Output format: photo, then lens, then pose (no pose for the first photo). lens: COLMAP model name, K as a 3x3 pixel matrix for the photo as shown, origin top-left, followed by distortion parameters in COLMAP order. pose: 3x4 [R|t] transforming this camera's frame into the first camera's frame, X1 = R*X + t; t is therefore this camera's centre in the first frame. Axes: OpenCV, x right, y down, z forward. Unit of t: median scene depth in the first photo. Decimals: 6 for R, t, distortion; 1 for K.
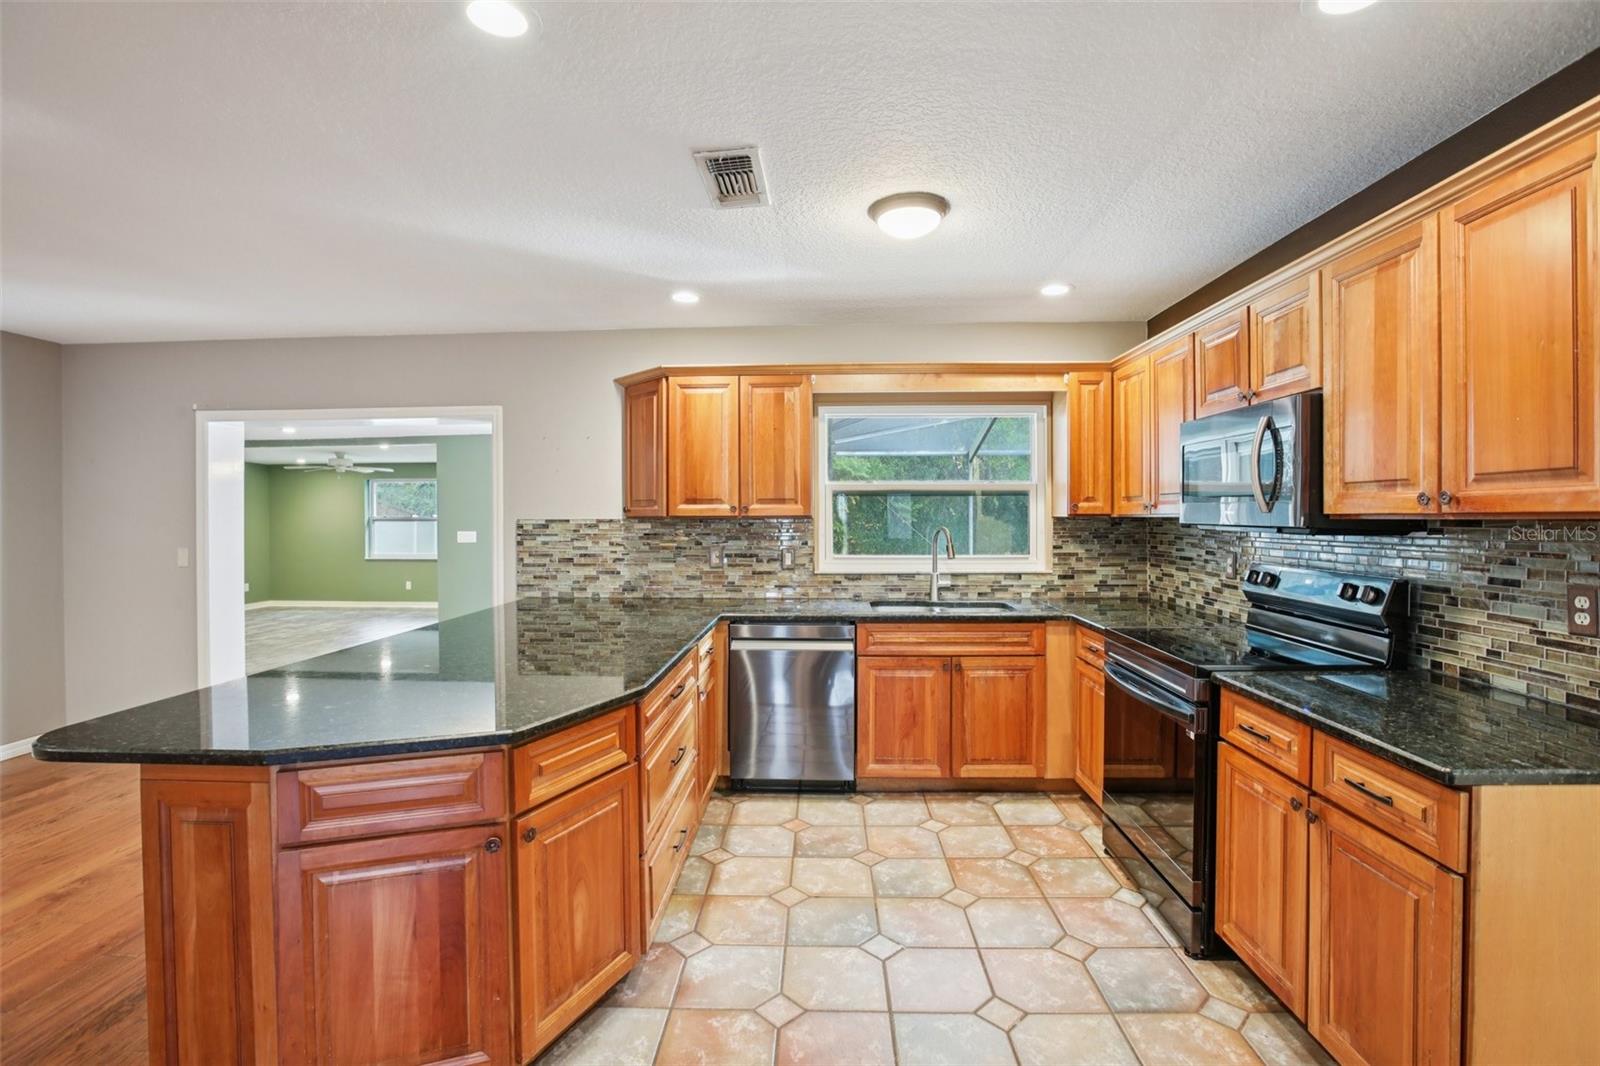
lens RADIAL K [[729.9, 0, 798.7], [0, 729.9, 527.2], [0, 0, 1]] dist [-0.045310, 0.013095]
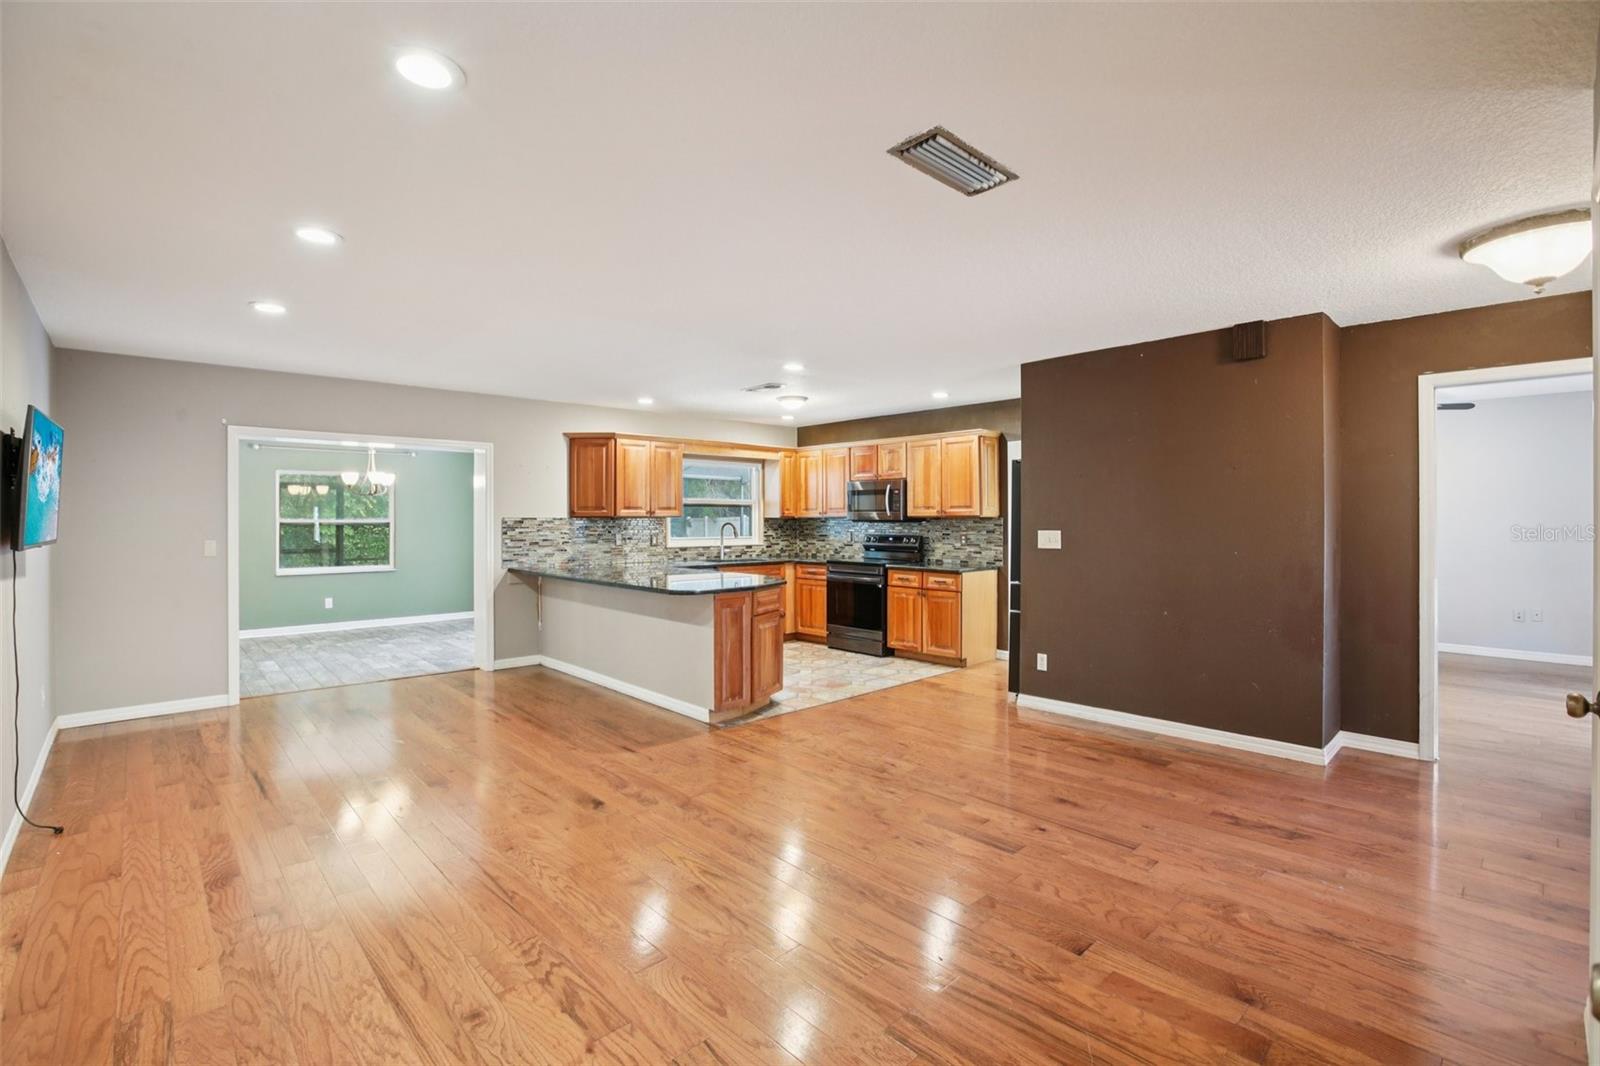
lens RADIAL K [[729.9, 0, 799.5], [0, 729.9, 531.0], [0, 0, 1]] dist [-0.045310, 0.013095]
pose [[0.700428, -0.007234, 0.713687, -1.212836], [0.009437, 0.999955, 0.000875, 0.025710], [-0.713661, 0.006122, 0.700464, -0.607179]]
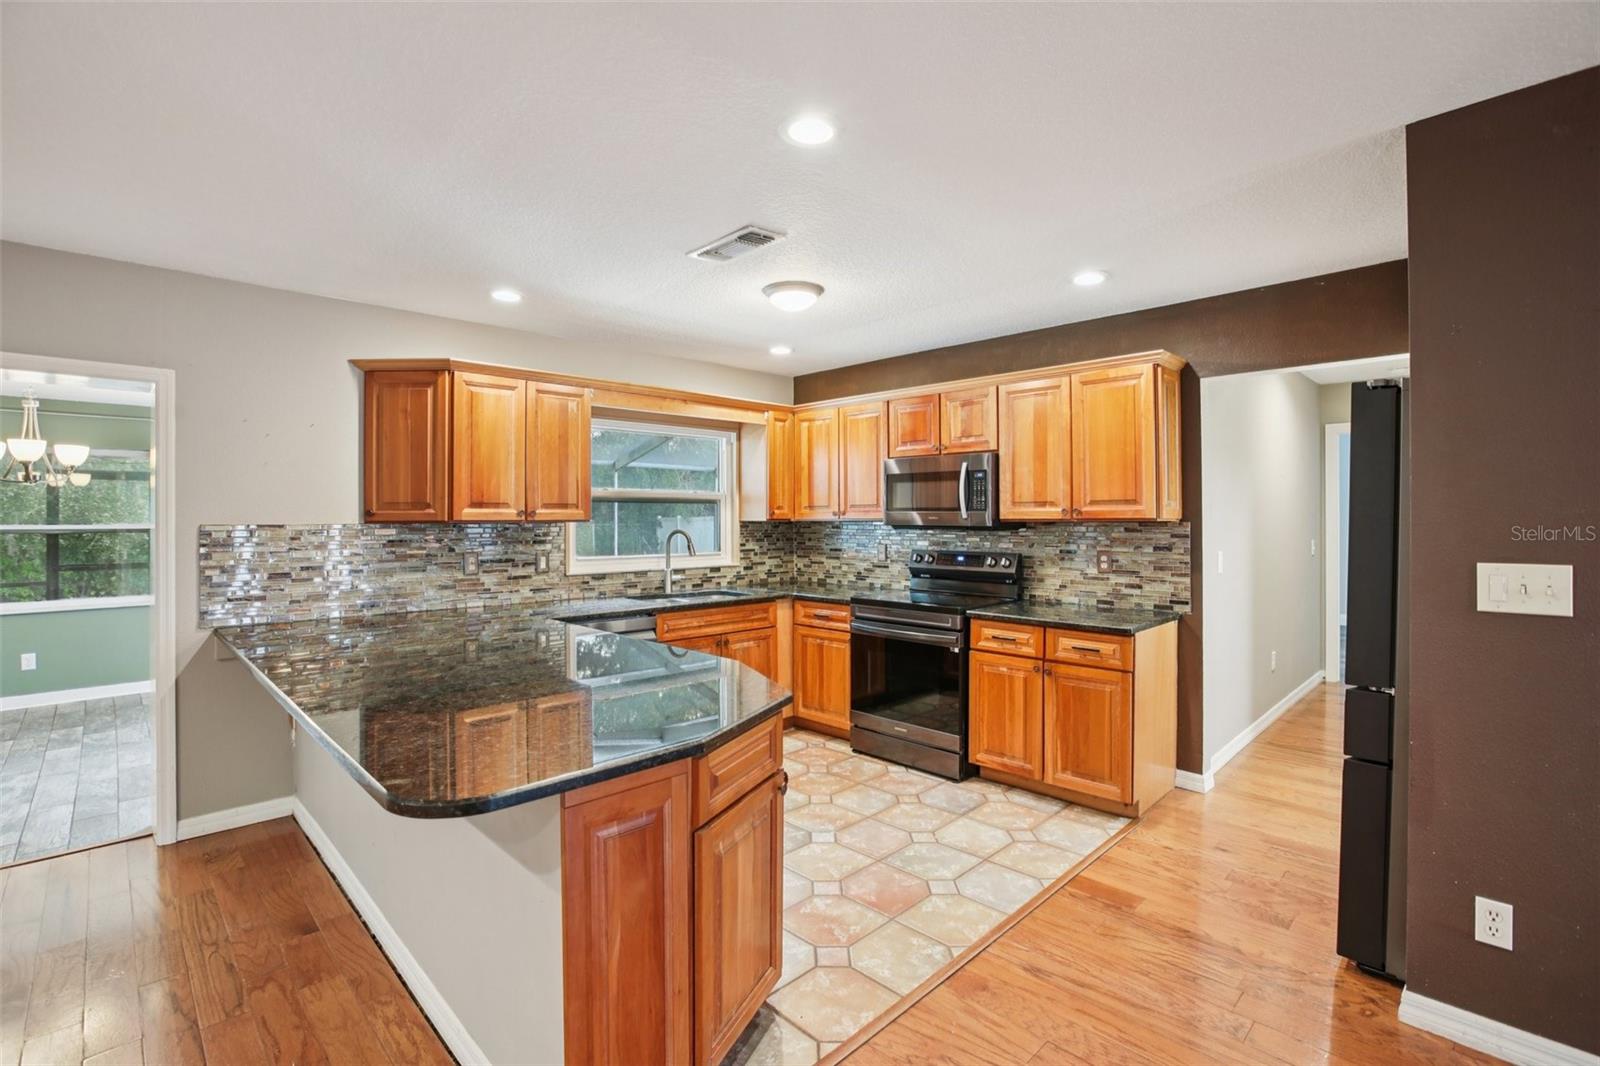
lens RADIAL K [[729.9, 0, 795.8], [0, 729.9, 521.0], [0, 0, 1]] dist [-0.045310, 0.013095]
pose [[0.685980, -0.000082, 0.727620, -0.583238], [0.011395, 0.999879, -0.010630, 0.000387], [-0.727531, 0.015583, 0.685898, 0.058563]]
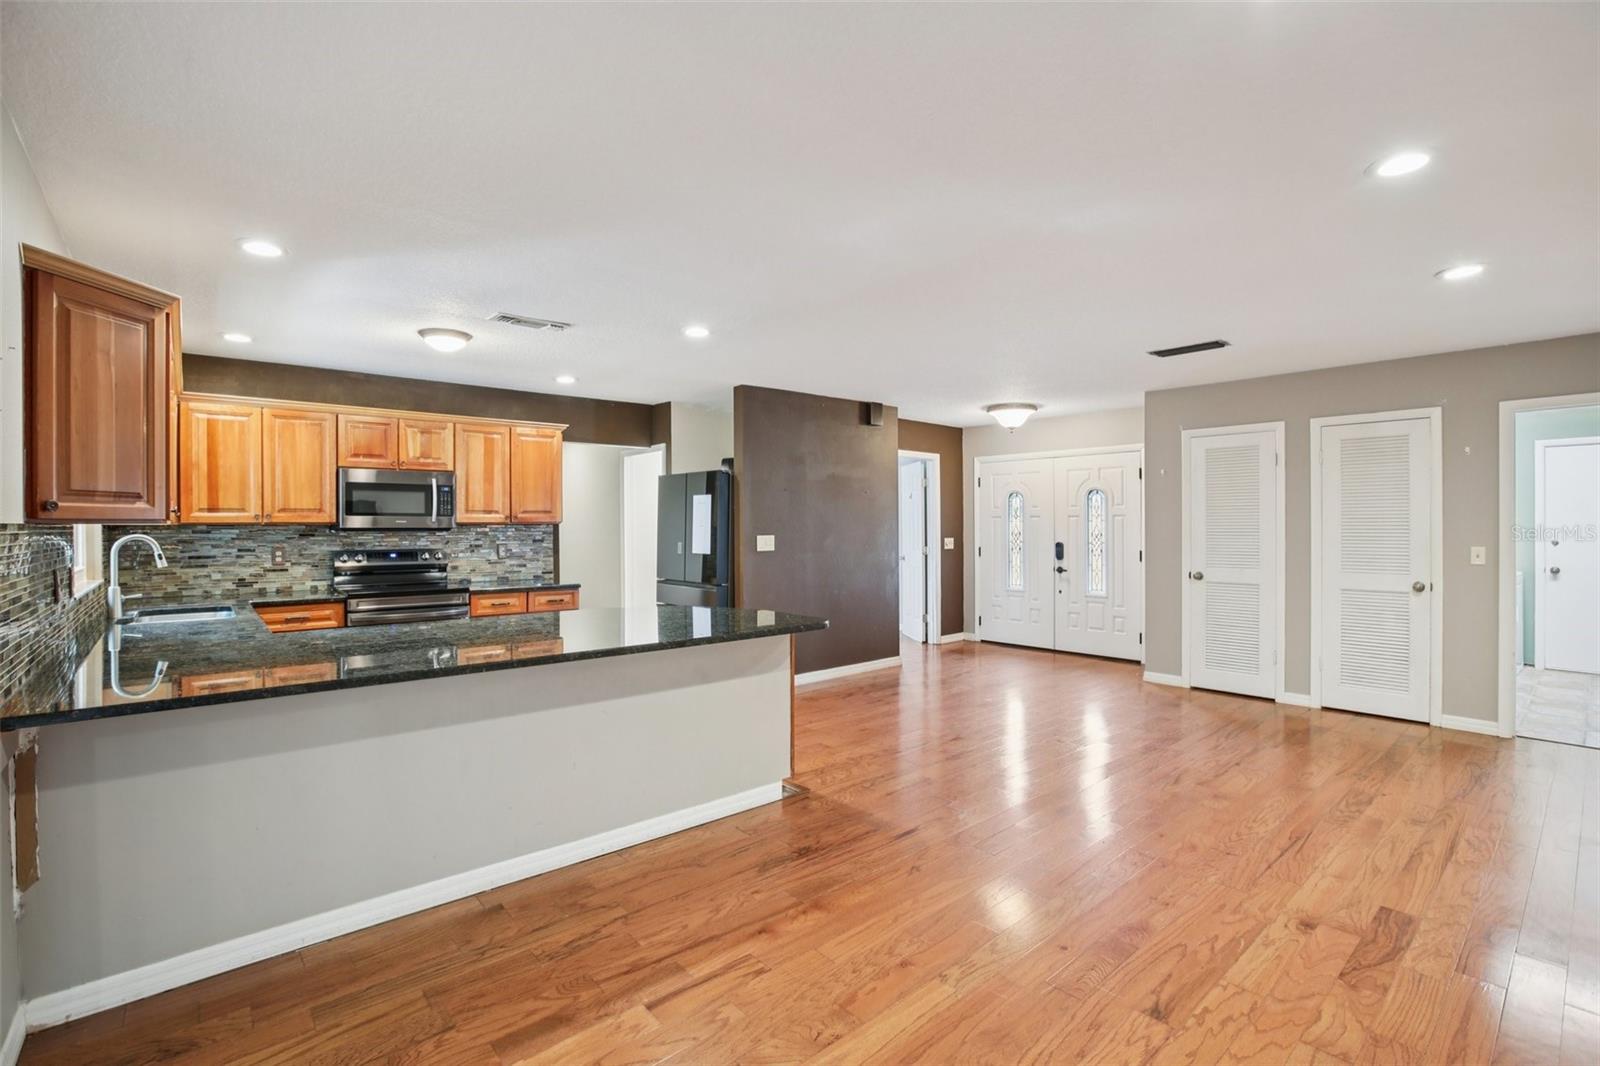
lens RADIAL K [[729.9, 0, 794.3], [0, 729.9, 527.7], [0, 0, 1]] dist [-0.045310, 0.013095]
pose [[-0.683457, 0.004406, 0.729977, -1.119117], [0.018769, 0.999757, 0.011539, -0.004091], [-0.729749, 0.021588, -0.683374, 1.099126]]
